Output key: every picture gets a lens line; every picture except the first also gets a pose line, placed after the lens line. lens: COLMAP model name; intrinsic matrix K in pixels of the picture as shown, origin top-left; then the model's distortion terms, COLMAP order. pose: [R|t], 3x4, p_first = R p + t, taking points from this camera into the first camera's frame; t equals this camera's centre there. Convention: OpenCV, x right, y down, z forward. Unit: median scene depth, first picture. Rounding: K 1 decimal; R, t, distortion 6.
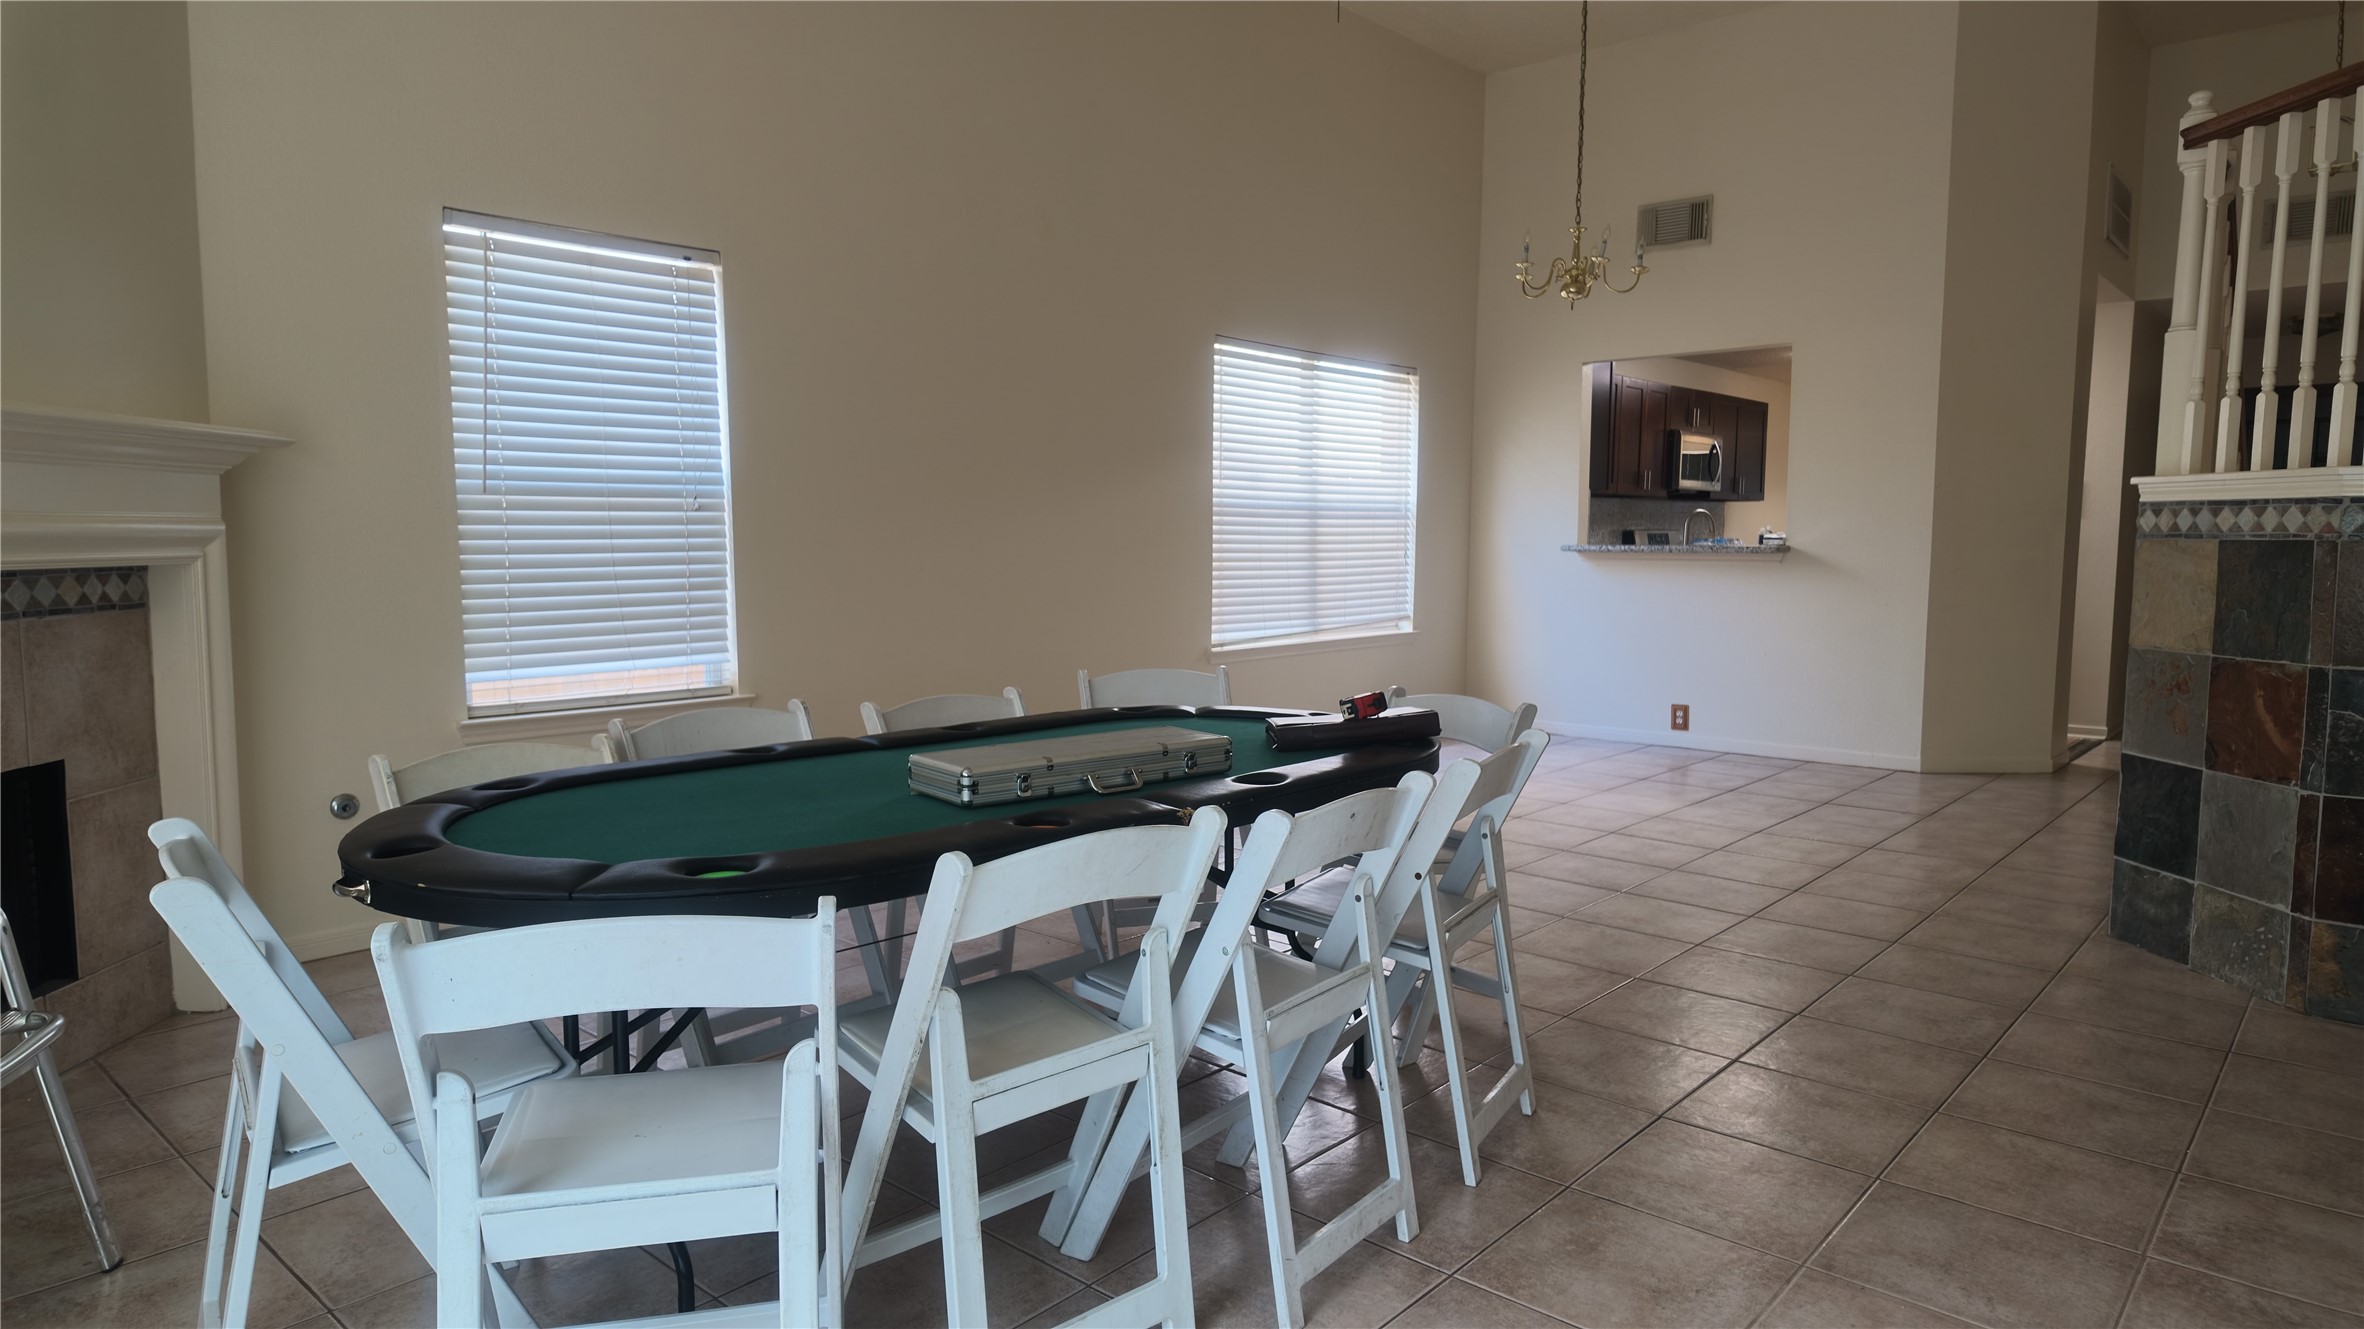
lens RADIAL K [[1377.1, 0, 1189.4], [0, 1377.1, 665.6], [0, 0, 1]] dist [0.127049, -0.181397]
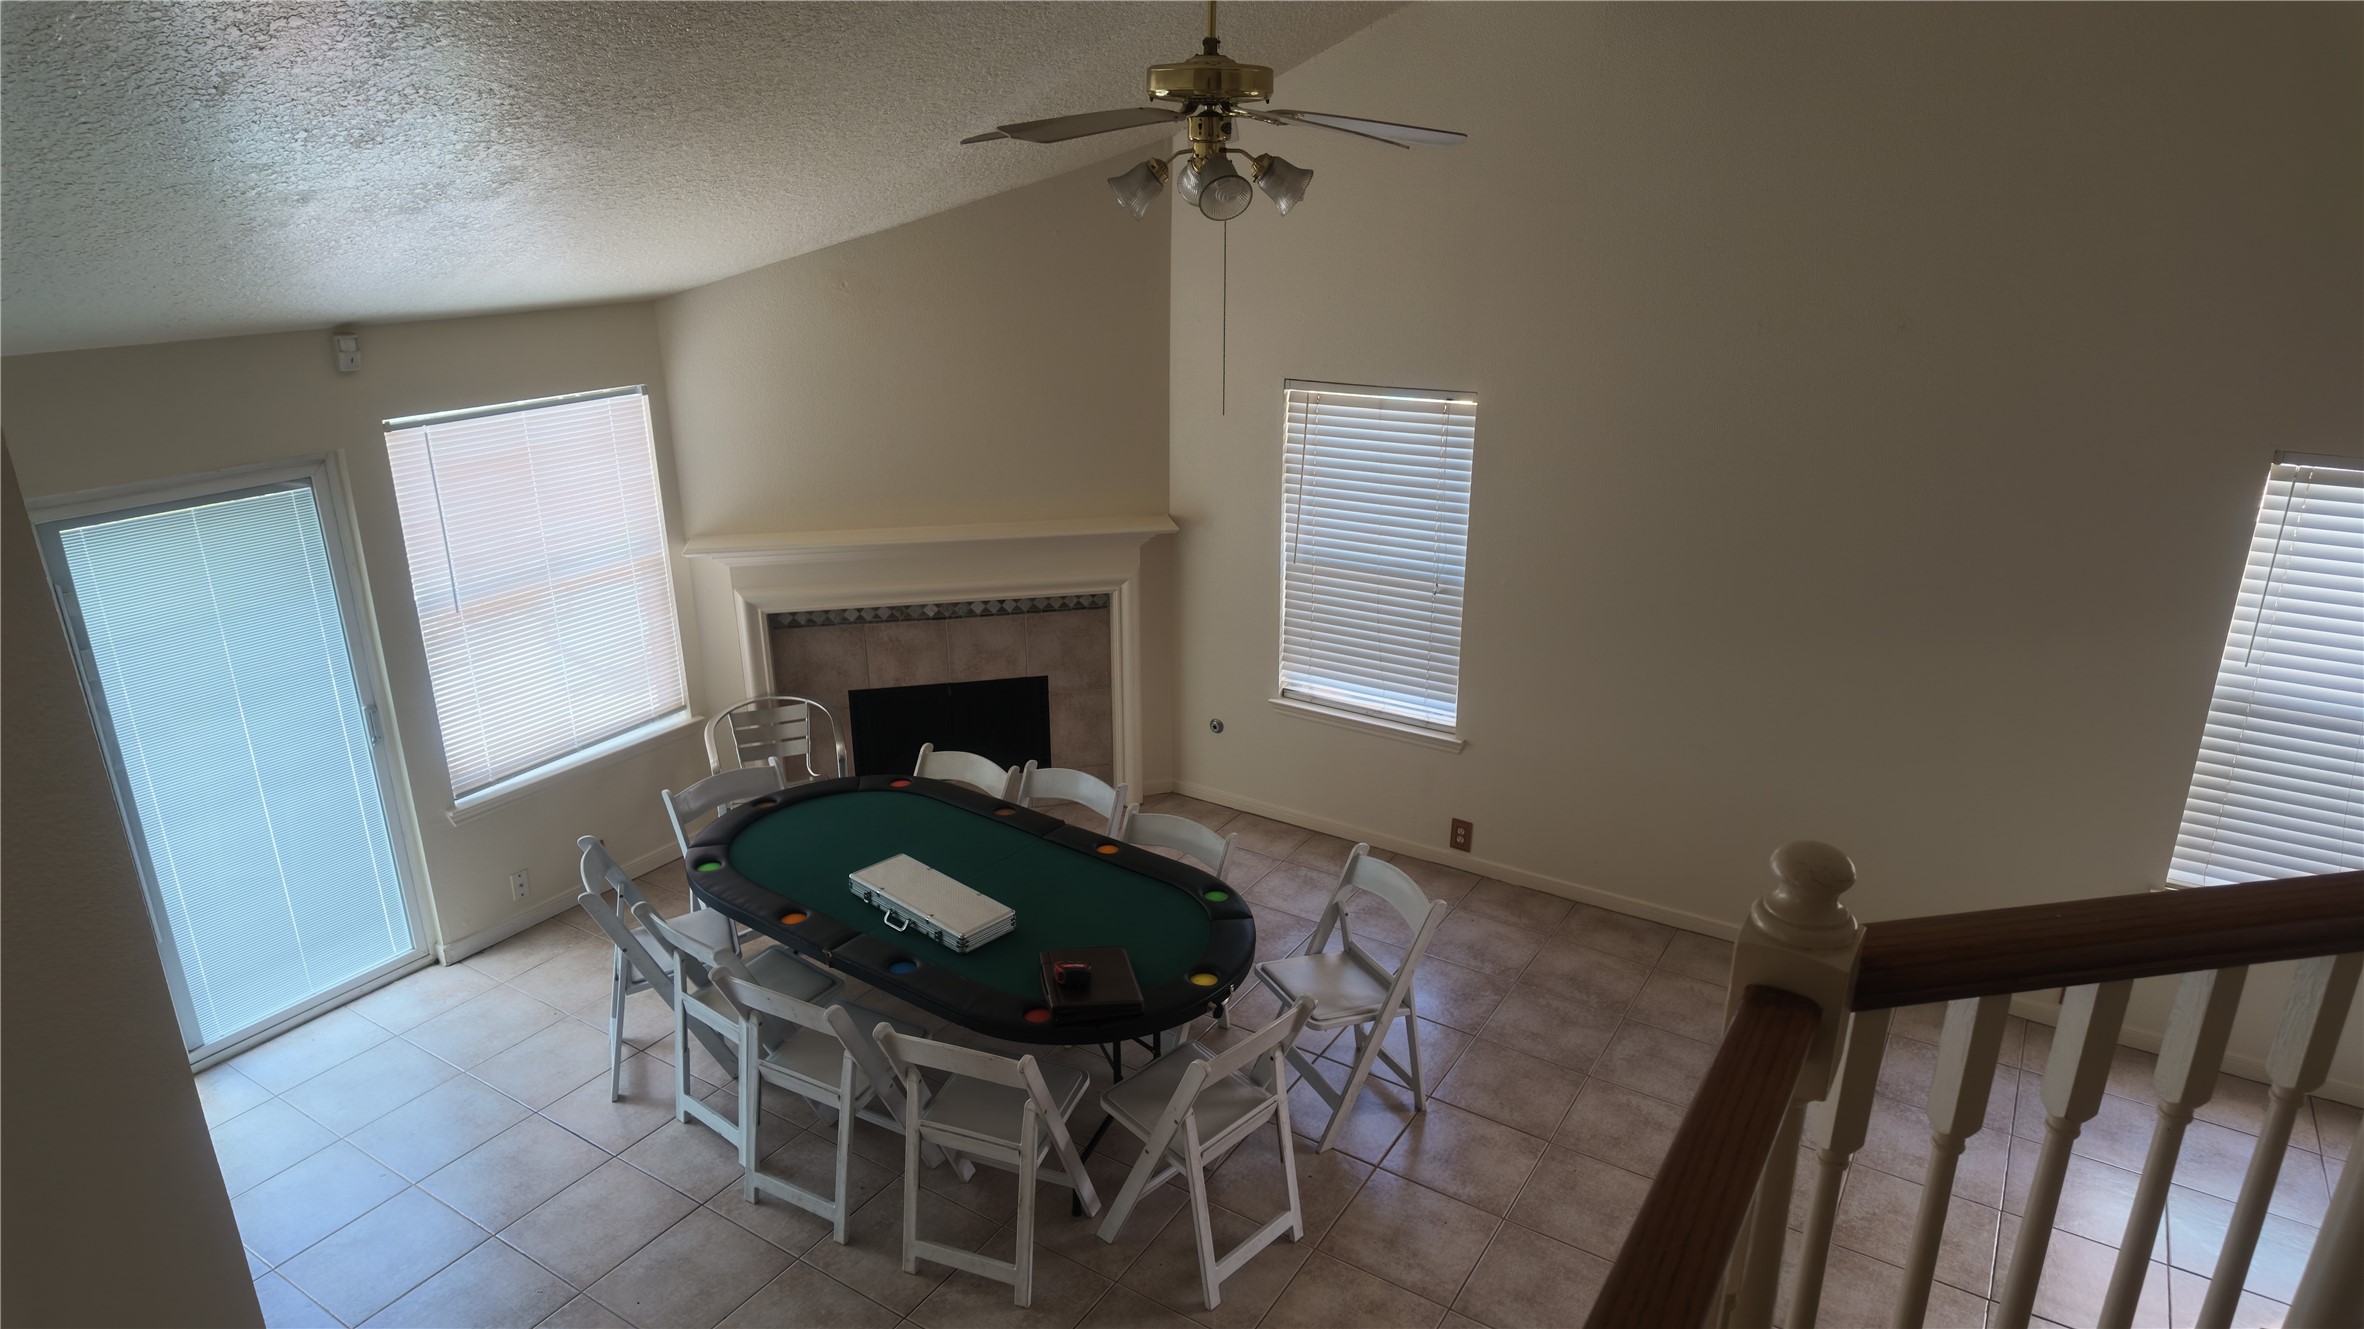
lens RADIAL K [[1377.1, 0, 1189.4], [0, 1377.1, 665.6], [0, 0, 1]] dist [0.127049, -0.181397]
pose [[0.149505, 0.334513, -0.930456, 1.125199], [-0.080877, 0.942017, 0.325674, -0.613998], [0.985448, 0.026562, 0.167890, 0.786838]]
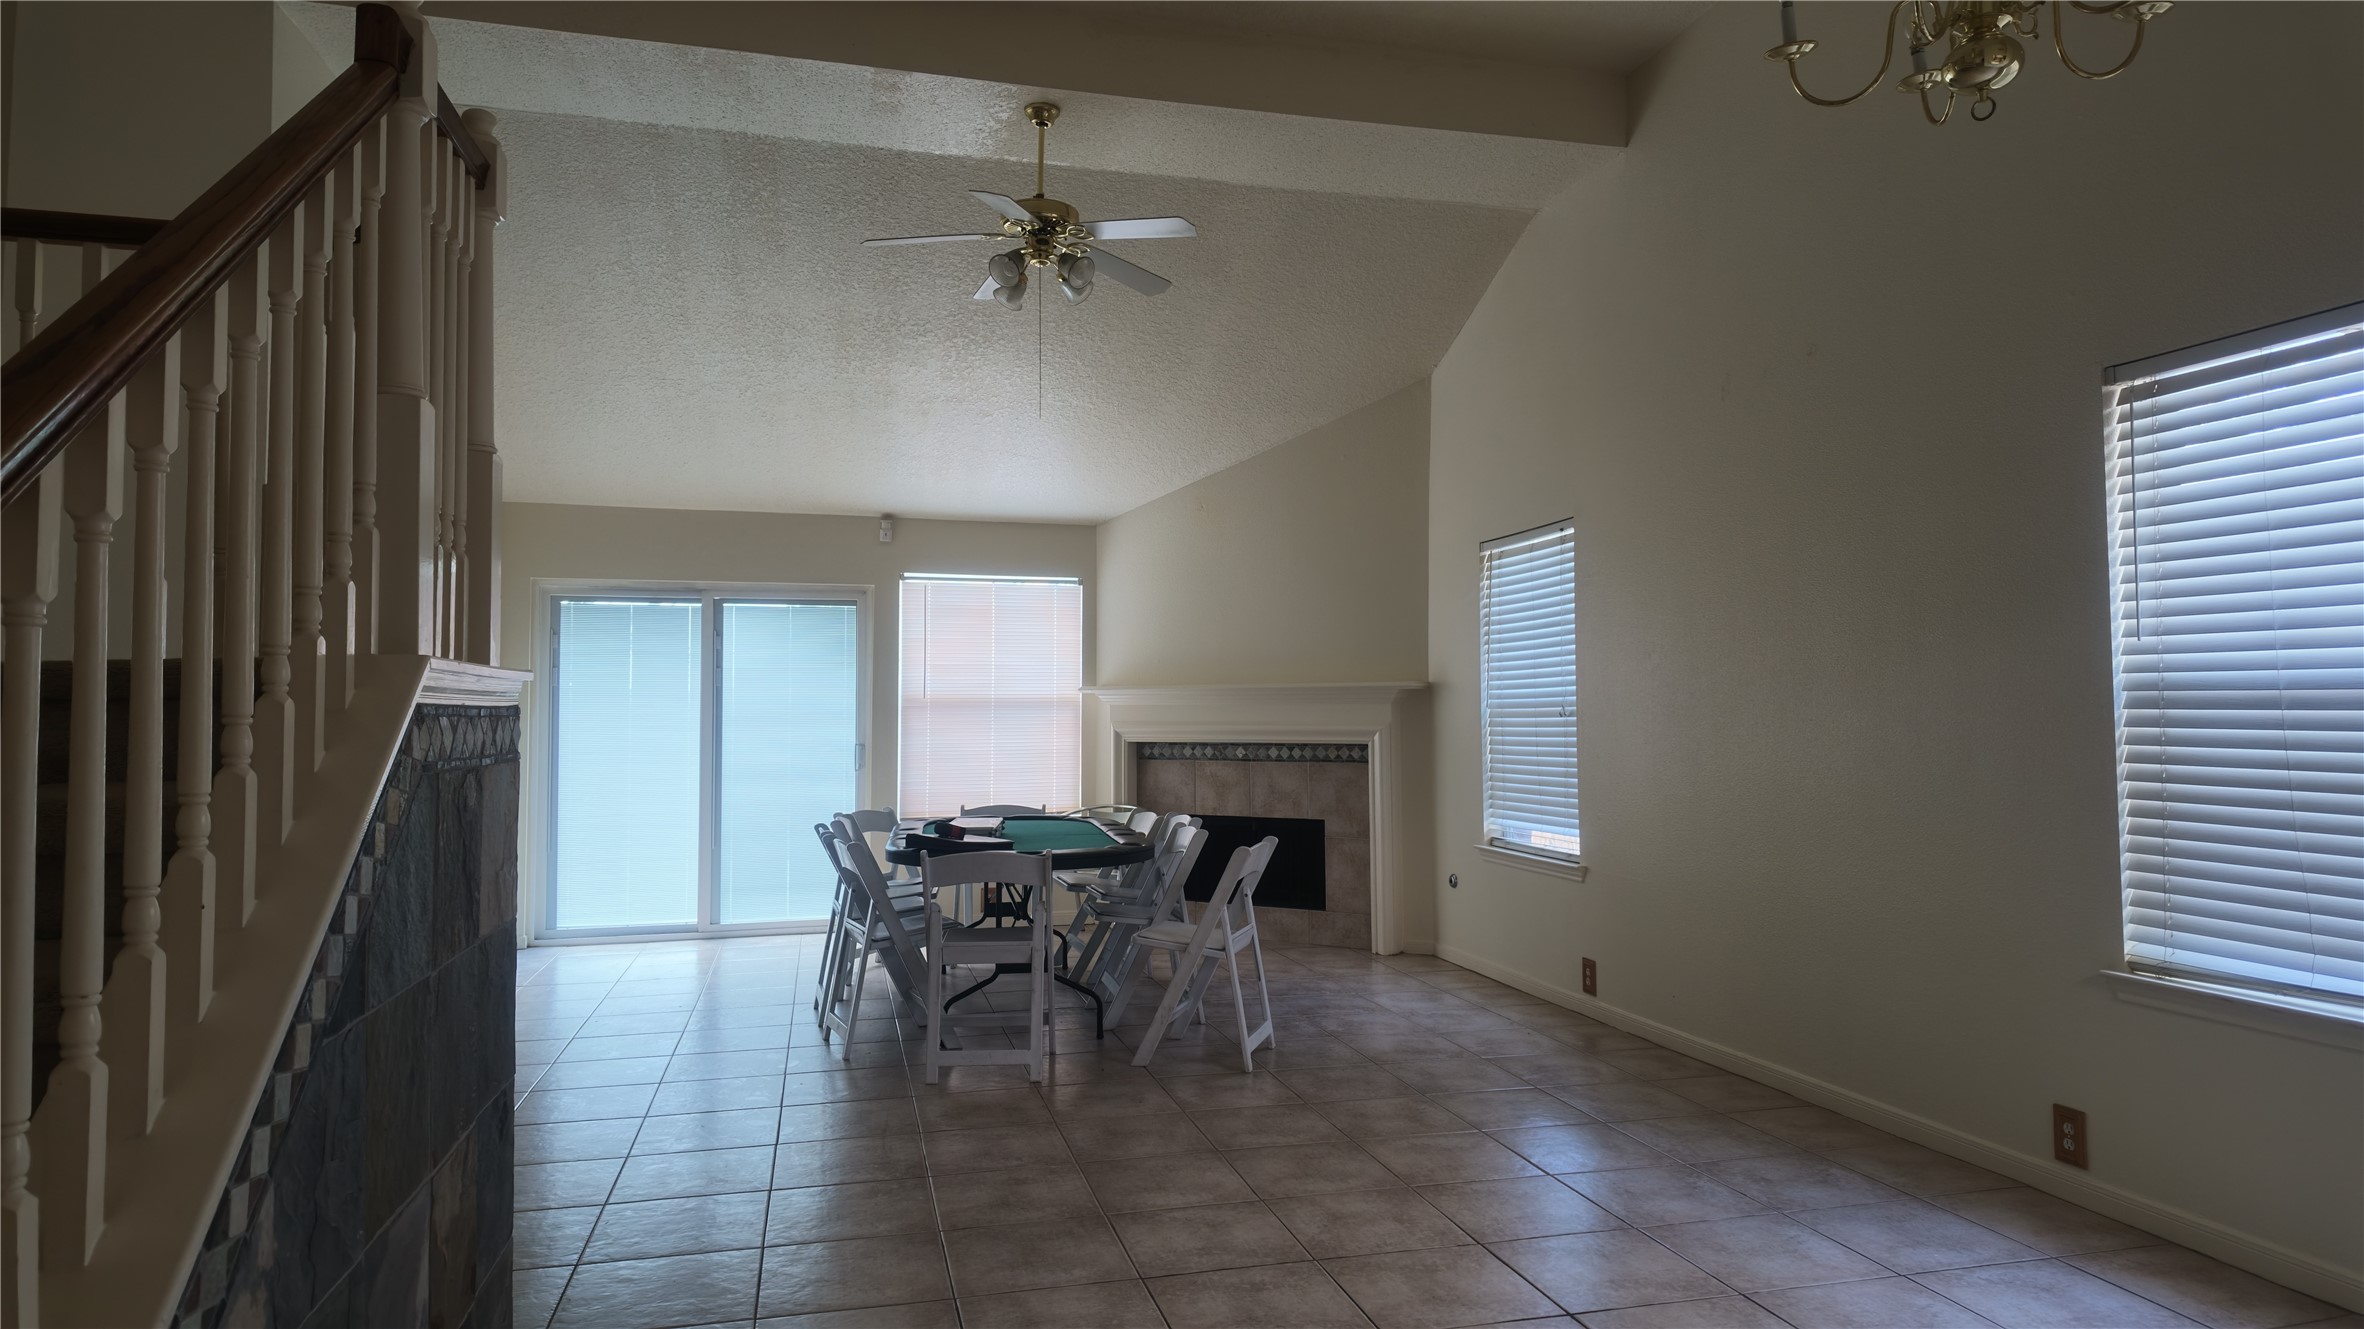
lens RADIAL K [[1377.1, 0, 1189.4], [0, 1377.1, 665.6], [0, 0, 1]] dist [0.127049, -0.181397]
pose [[-0.555164, -0.018568, -0.831534, 1.288889], [-0.063604, 0.997771, 0.020185, -0.225442], [0.829306, 0.064095, -0.555107, 1.988887]]
